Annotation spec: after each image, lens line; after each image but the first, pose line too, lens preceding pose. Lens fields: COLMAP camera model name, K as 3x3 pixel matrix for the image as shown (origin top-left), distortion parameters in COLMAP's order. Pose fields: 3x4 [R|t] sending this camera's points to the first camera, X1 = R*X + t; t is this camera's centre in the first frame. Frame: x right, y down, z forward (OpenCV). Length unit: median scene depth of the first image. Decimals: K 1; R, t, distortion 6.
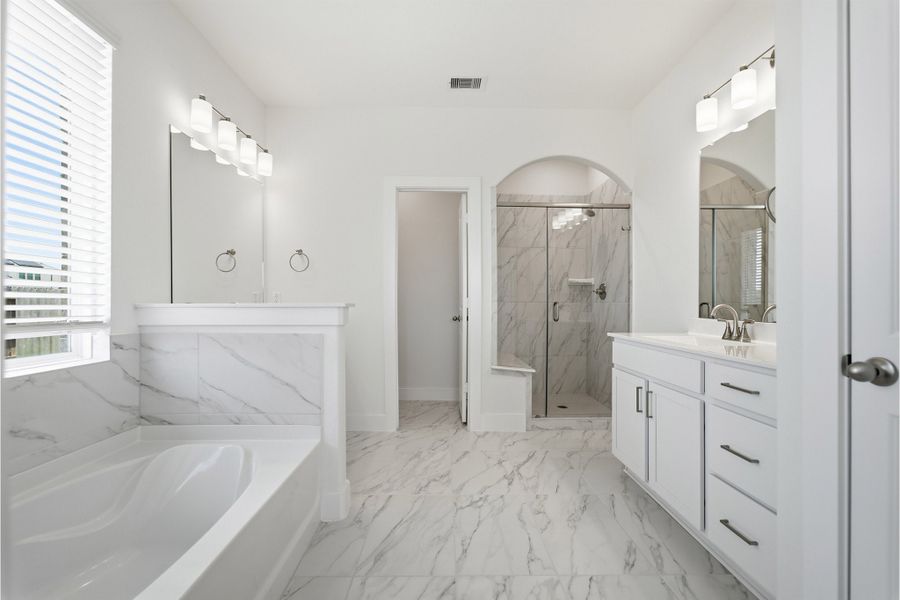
lens RADIAL K [[368.3, 0, 455.2], [0, 368.3, 300.8], [0, 0, 1]] dist [-0.020526, 0.009205]
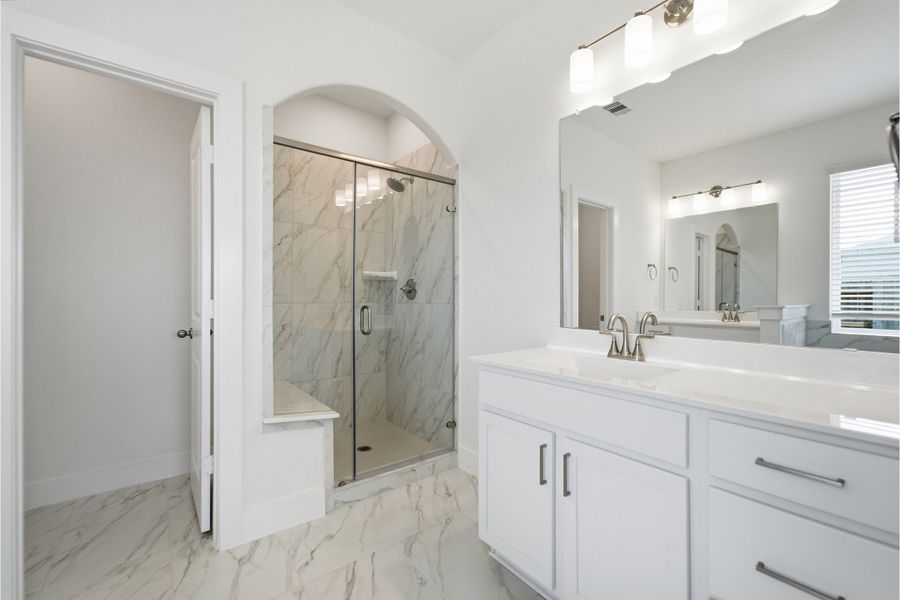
lens RADIAL K [[388.8, 0, 449.4], [0, 388.8, 294.9], [0, 0, 1]] dist [-0.025475, 0.031989]
pose [[0.812771, -0.001112, 0.582582, -0.016897], [-0.000792, 0.999995, 0.003012, -0.018883], [-0.582583, -0.002910, 0.812766, 0.335049]]
